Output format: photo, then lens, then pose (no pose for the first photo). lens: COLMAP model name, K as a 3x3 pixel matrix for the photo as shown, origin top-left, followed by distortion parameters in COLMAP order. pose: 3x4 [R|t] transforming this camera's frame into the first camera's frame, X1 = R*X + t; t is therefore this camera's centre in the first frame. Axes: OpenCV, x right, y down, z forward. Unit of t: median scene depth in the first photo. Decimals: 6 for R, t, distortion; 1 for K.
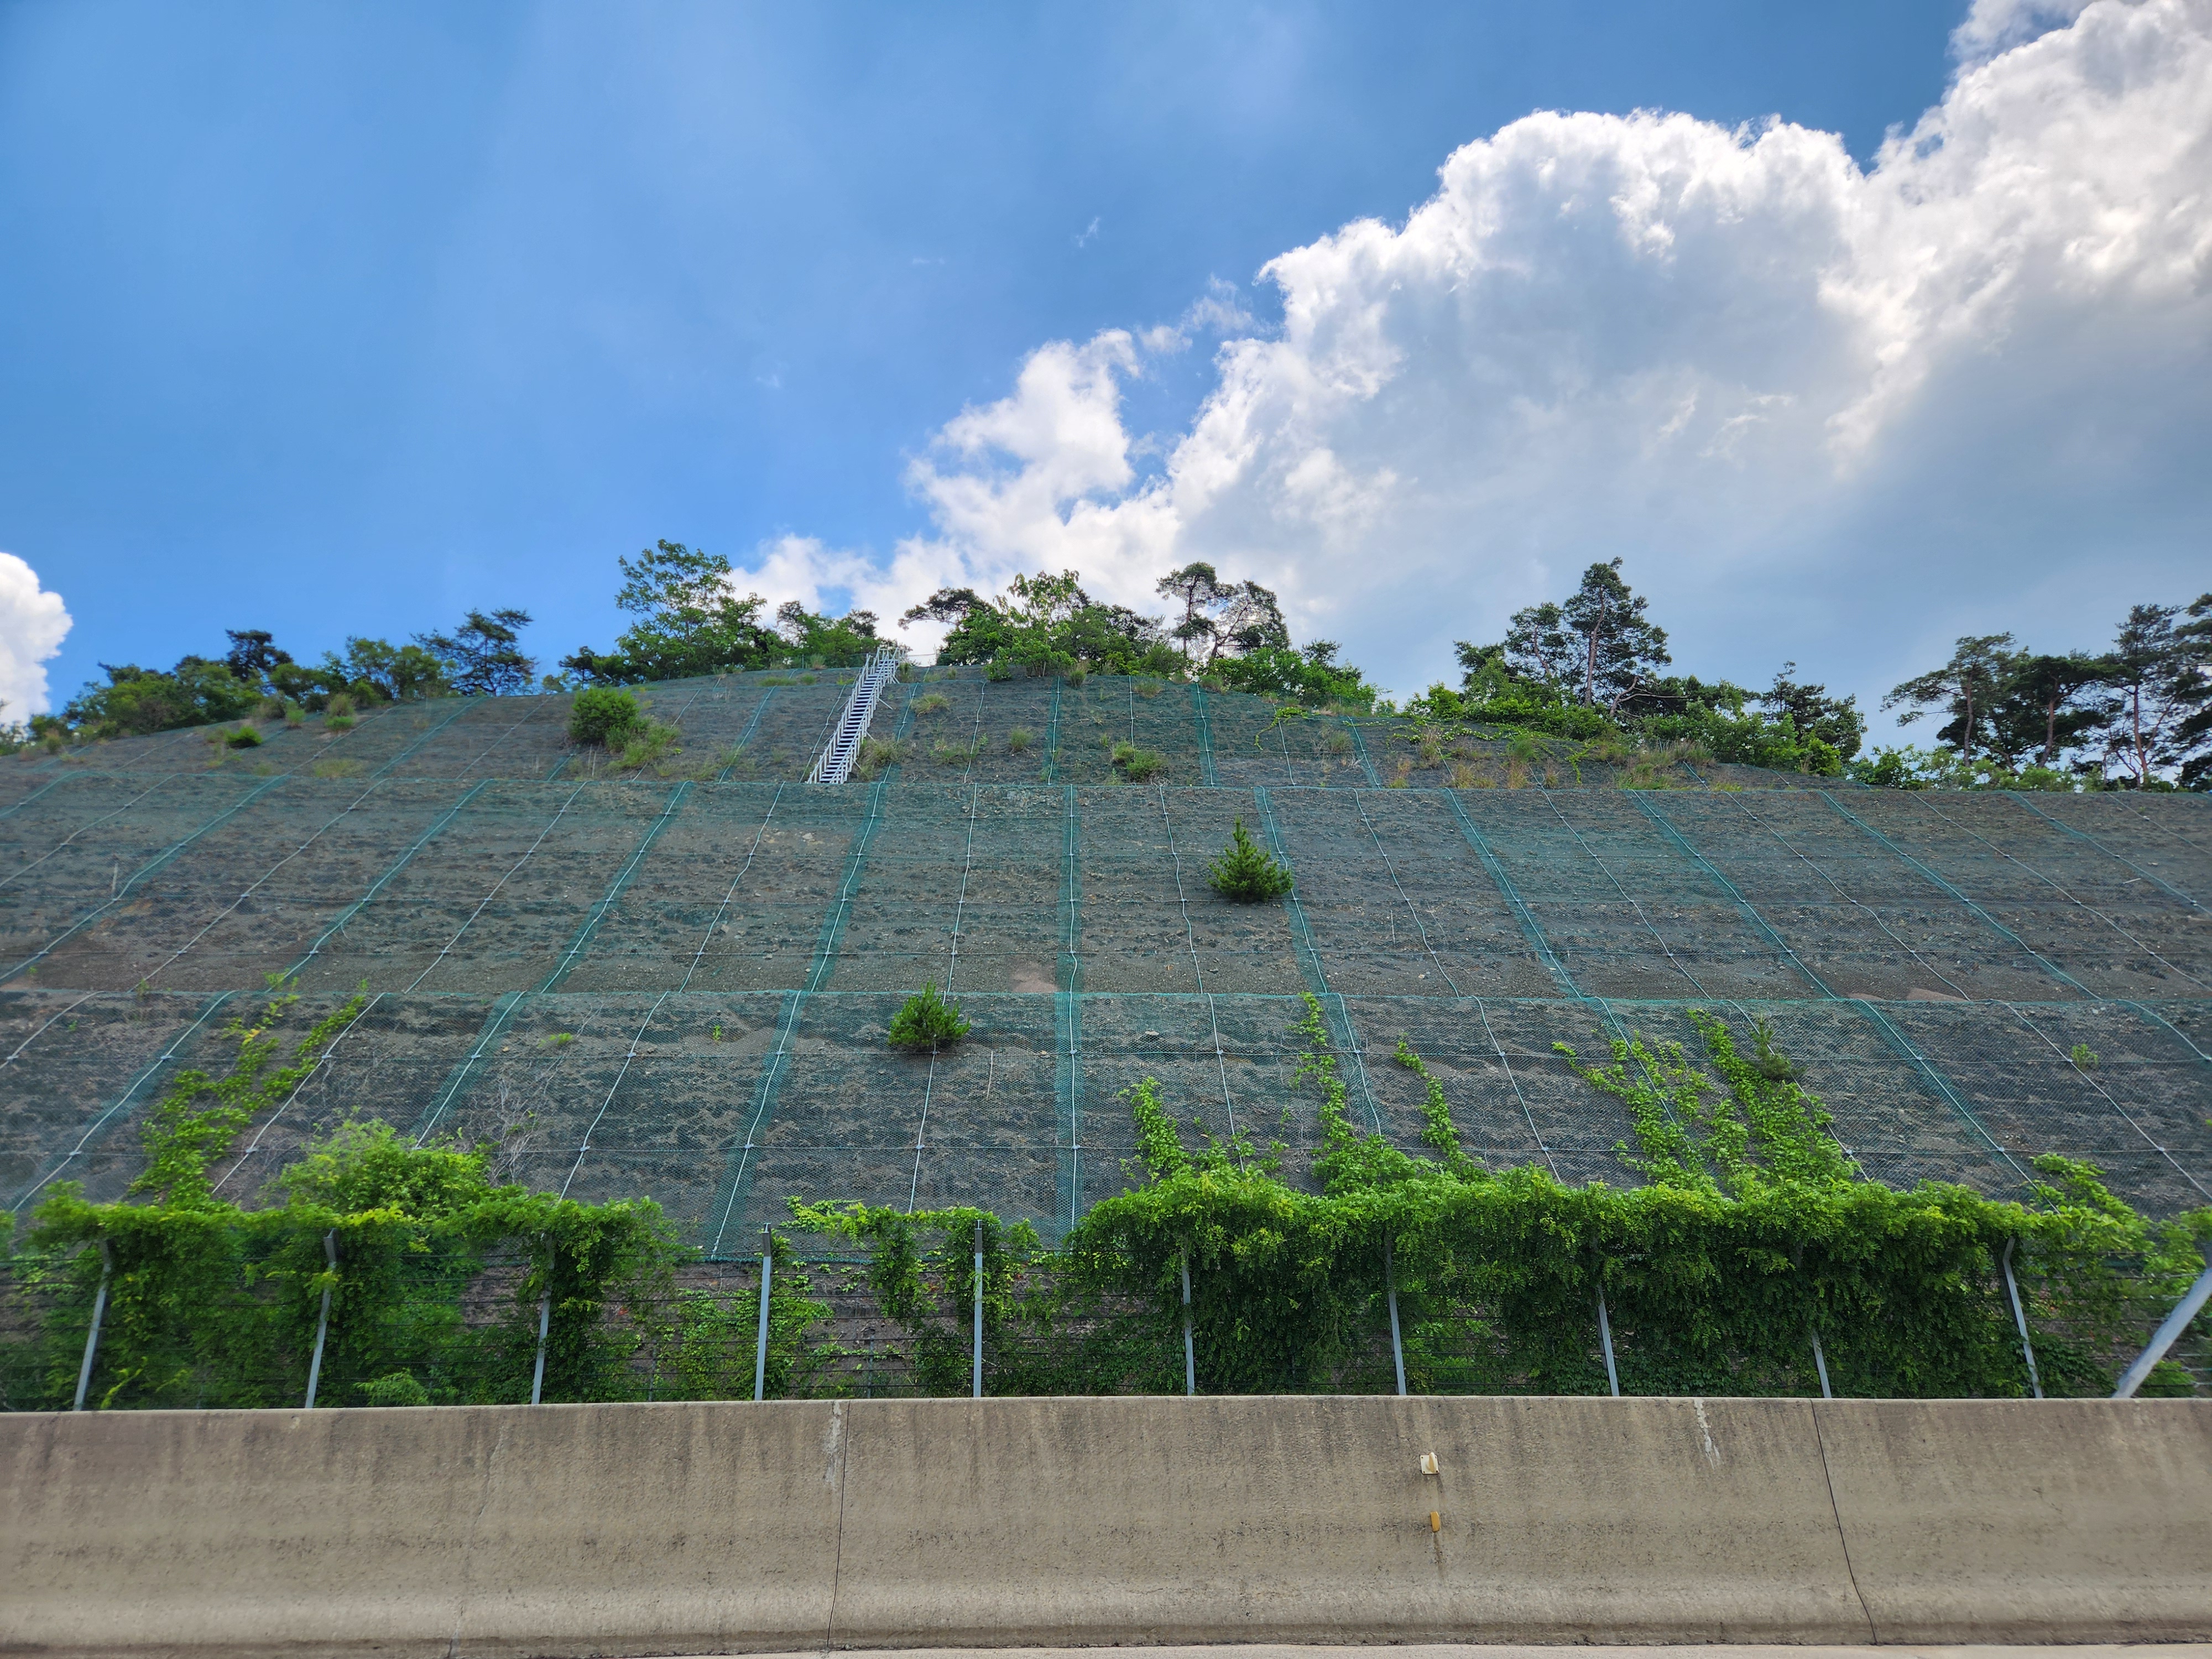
lens RADIAL K [[1480.3, 0, 1106.0], [0, 1480.3, 829.5], [0, 0, 1]] dist [0.082404, -0.069972]
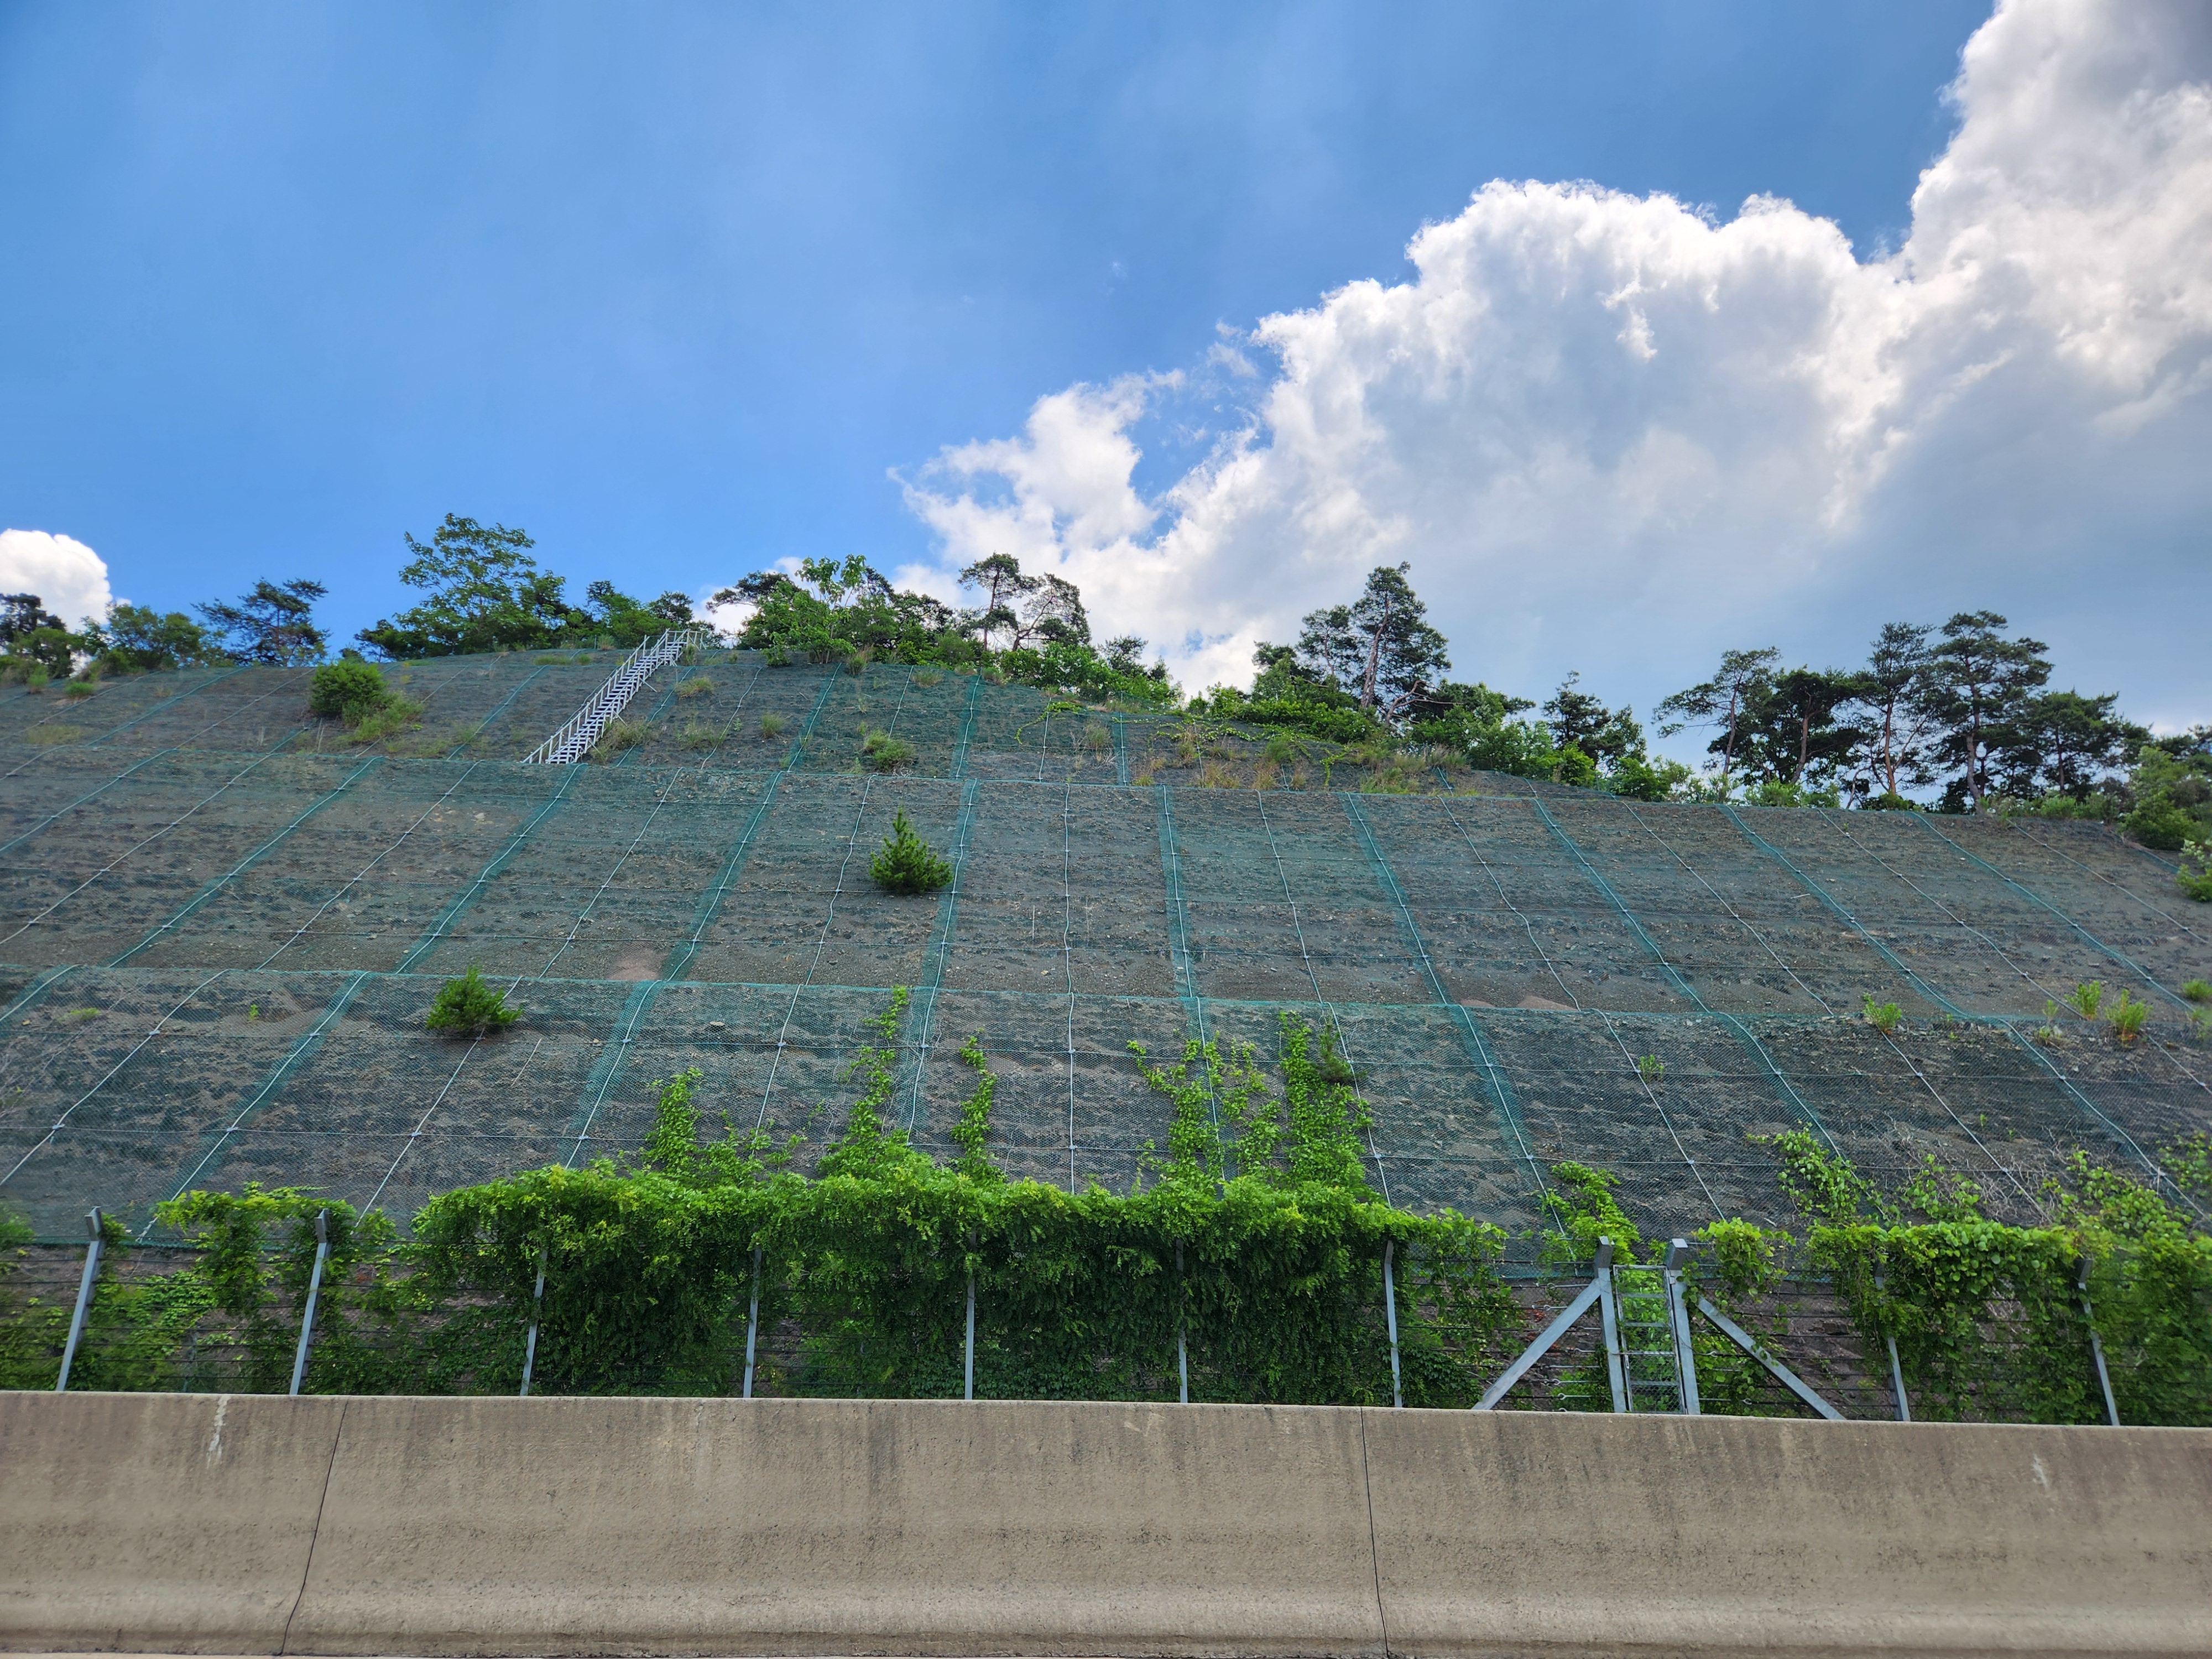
lens RADIAL K [[1487.9, 0, 1106.0], [0, 1487.9, 829.5], [0, 0, 1]] dist [0.076470, -0.064487]
pose [[0.999579, 0.027275, 0.009844, 0.228592], [-0.027282, 0.999628, 0.000578, 0.002062], [-0.009825, -0.000846, 0.999951, 0.011022]]
